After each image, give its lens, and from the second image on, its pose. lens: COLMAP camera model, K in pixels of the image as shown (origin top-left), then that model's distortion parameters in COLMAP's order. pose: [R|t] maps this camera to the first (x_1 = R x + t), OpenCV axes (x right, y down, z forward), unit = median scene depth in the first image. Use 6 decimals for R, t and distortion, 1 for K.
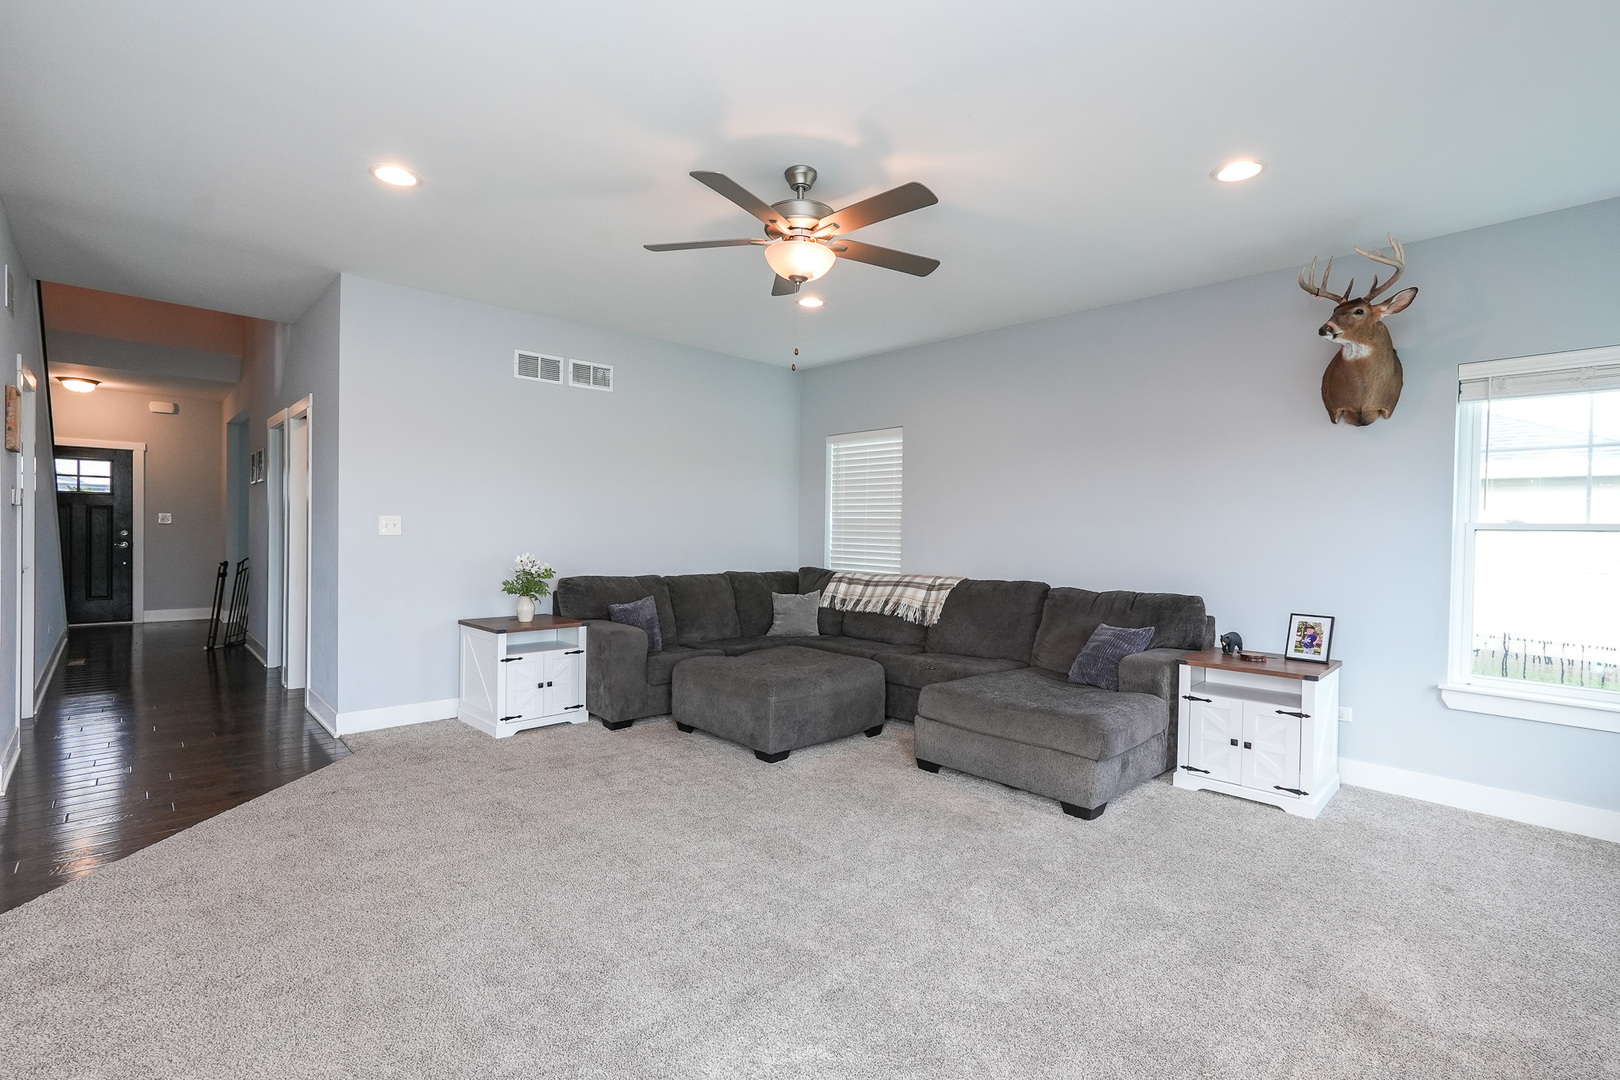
lens RADIAL K [[740.1, 0, 806.5], [0, 740.1, 540.7], [0, 0, 1]] dist [-0.018249, 0.009596]
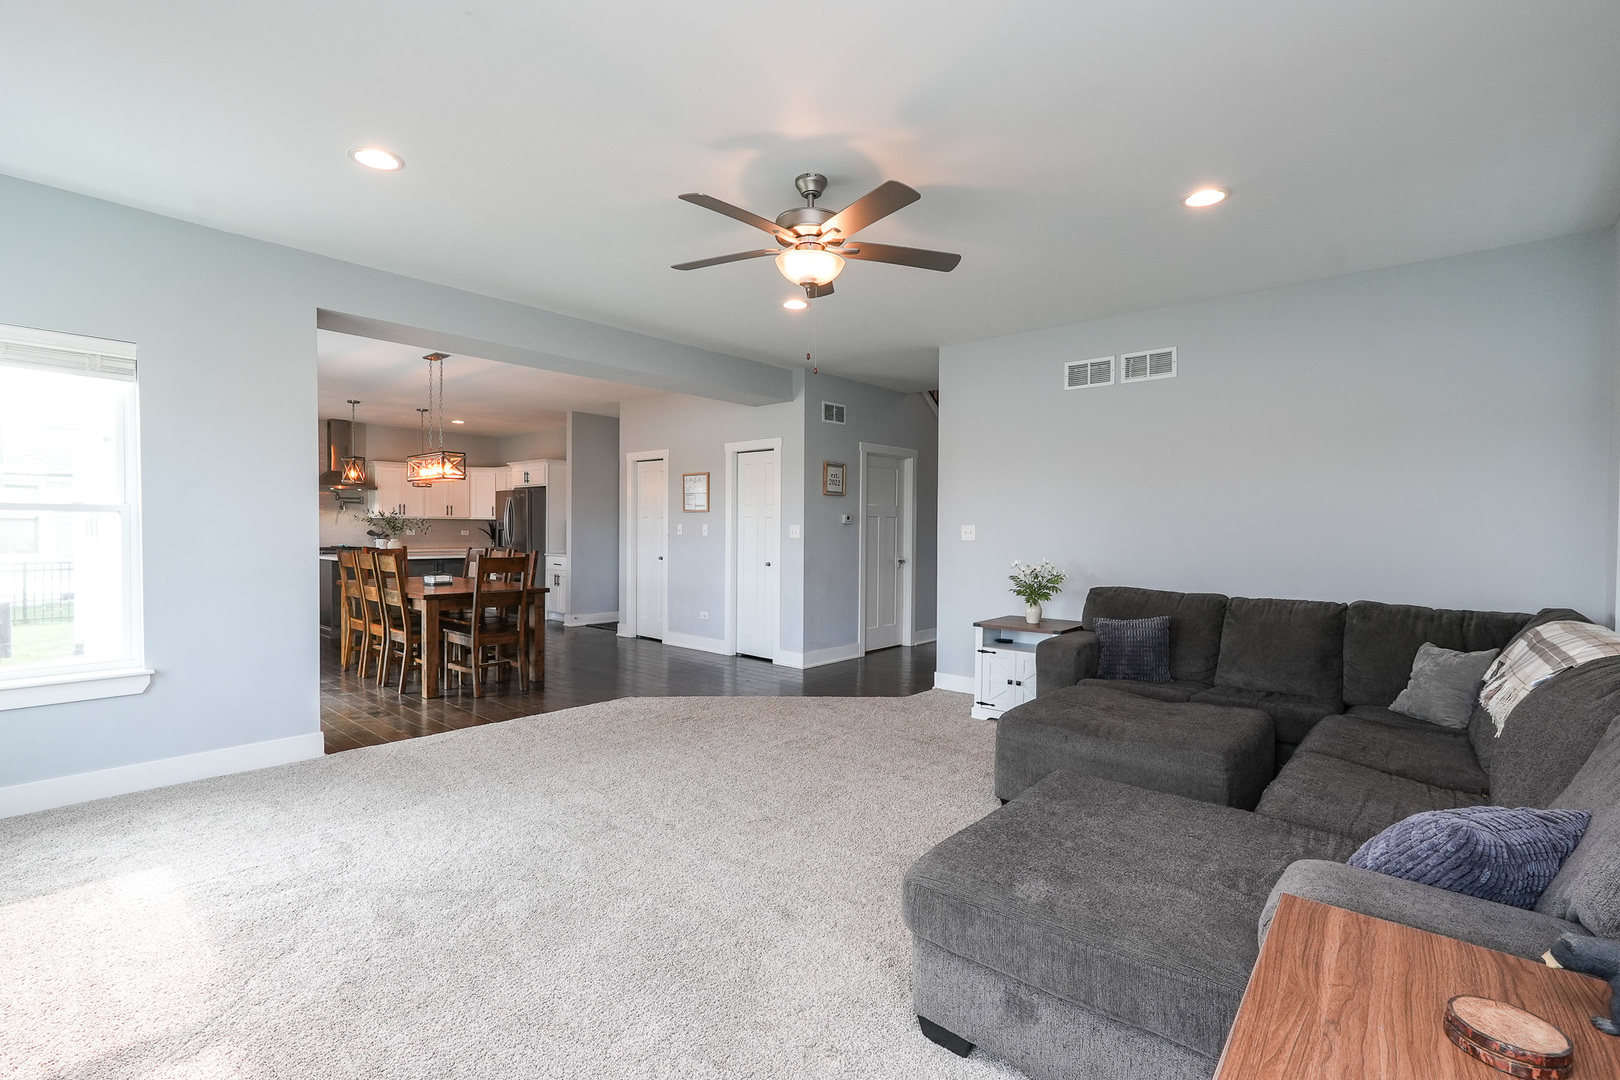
lens RADIAL K [[740.1, 0, 806.5], [0, 740.1, 540.7], [0, 0, 1]] dist [-0.018249, 0.009596]
pose [[0.093374, -0.000009, -0.995631, 0.616920], [-0.023416, 0.999723, -0.002205, 0.001562], [0.995356, 0.023520, 0.093348, 0.555809]]
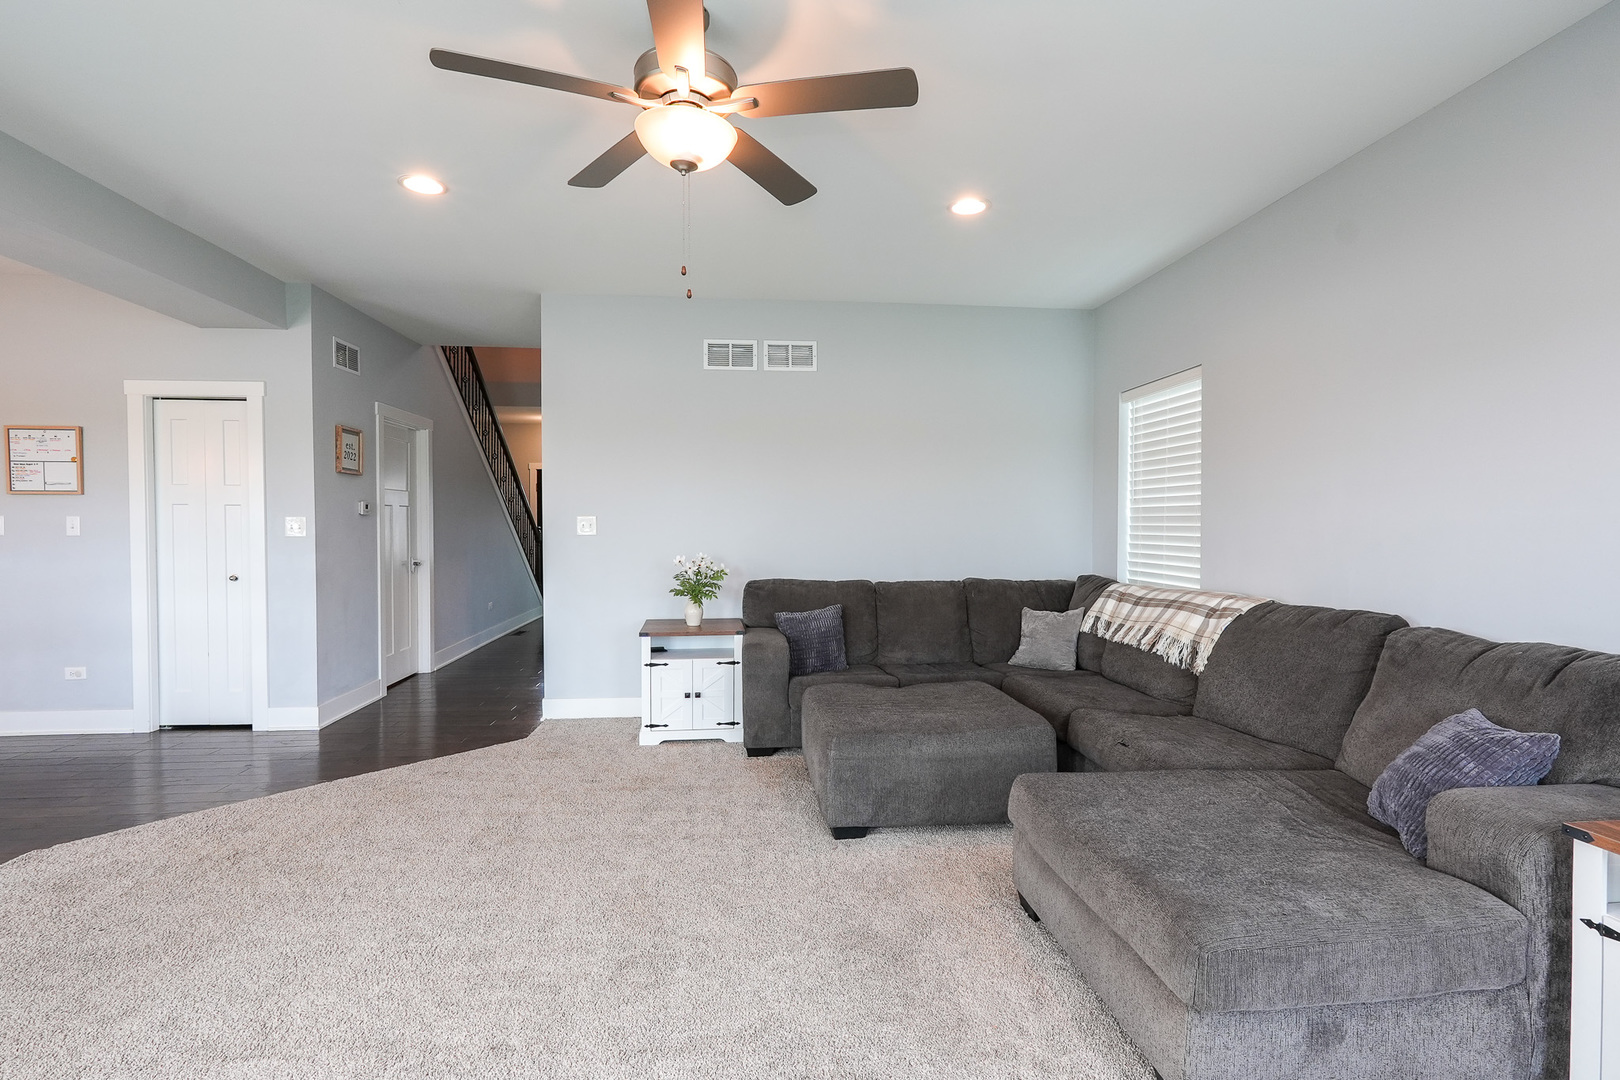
lens RADIAL K [[765.3, 0, 806.1], [0, 765.3, 540.0], [0, 0, 1]] dist [-0.018215, 0.010906]
pose [[0.790365, -0.002721, -0.612630, 0.320577], [0.002773, 0.999996, -0.000864, 0.001381], [0.612630, -0.001016, 0.790370, 0.303602]]
